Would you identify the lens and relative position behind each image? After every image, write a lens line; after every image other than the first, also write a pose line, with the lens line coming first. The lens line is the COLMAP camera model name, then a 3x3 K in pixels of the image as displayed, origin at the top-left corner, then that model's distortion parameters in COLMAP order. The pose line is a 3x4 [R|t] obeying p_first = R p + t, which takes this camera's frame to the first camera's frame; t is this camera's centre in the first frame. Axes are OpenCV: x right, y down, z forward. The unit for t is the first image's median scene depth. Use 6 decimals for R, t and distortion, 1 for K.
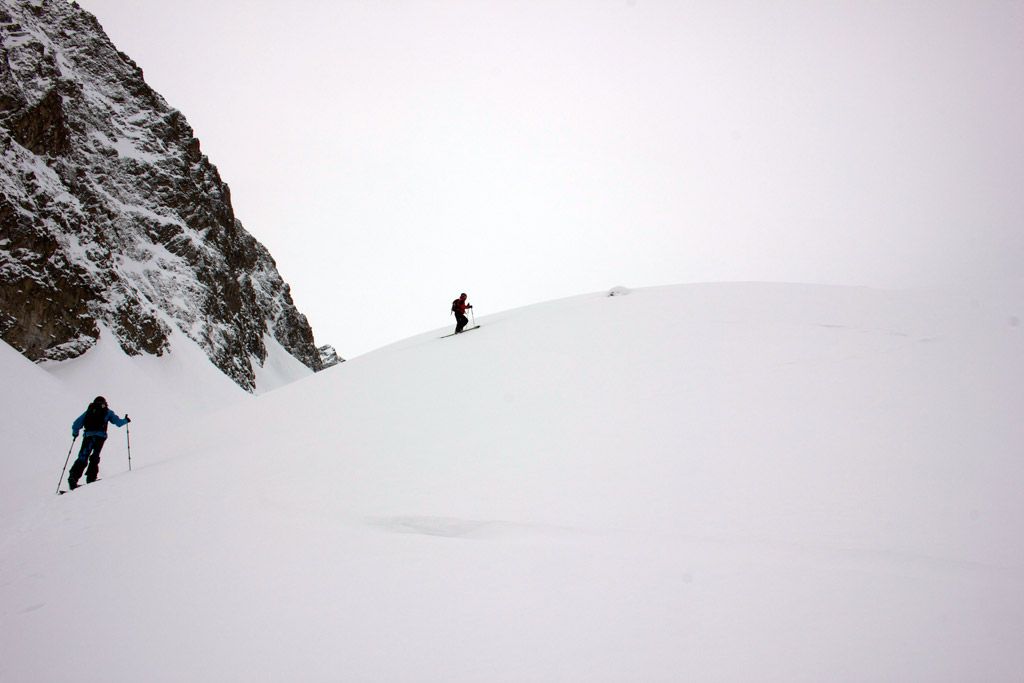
lens RADIAL K [[821.4, 0, 512.0], [0, 821.4, 341.5], [0, 0, 1]] dist [-0.124559, 0.003637]
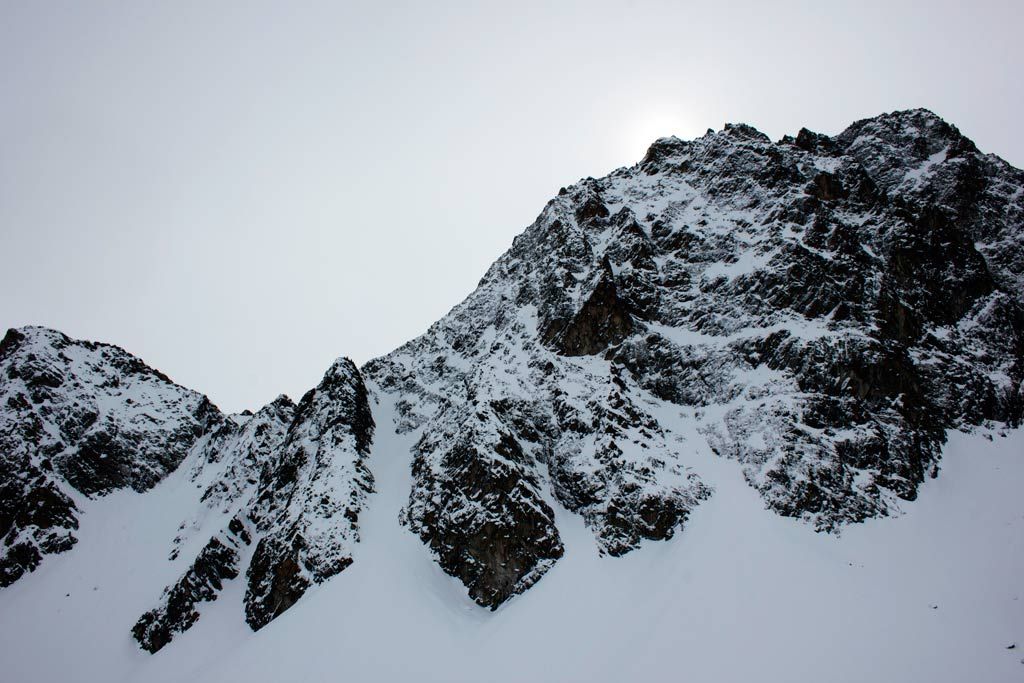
lens RADIAL K [[821.4, 0, 512.0], [0, 821.4, 341.5], [0, 0, 1]] dist [-0.124559, 0.003637]
pose [[0.145881, -0.324511, -0.934565, 0.506771], [0.322780, 0.908588, -0.265106, 0.001503], [0.935164, -0.262985, 0.237291, 0.783319]]
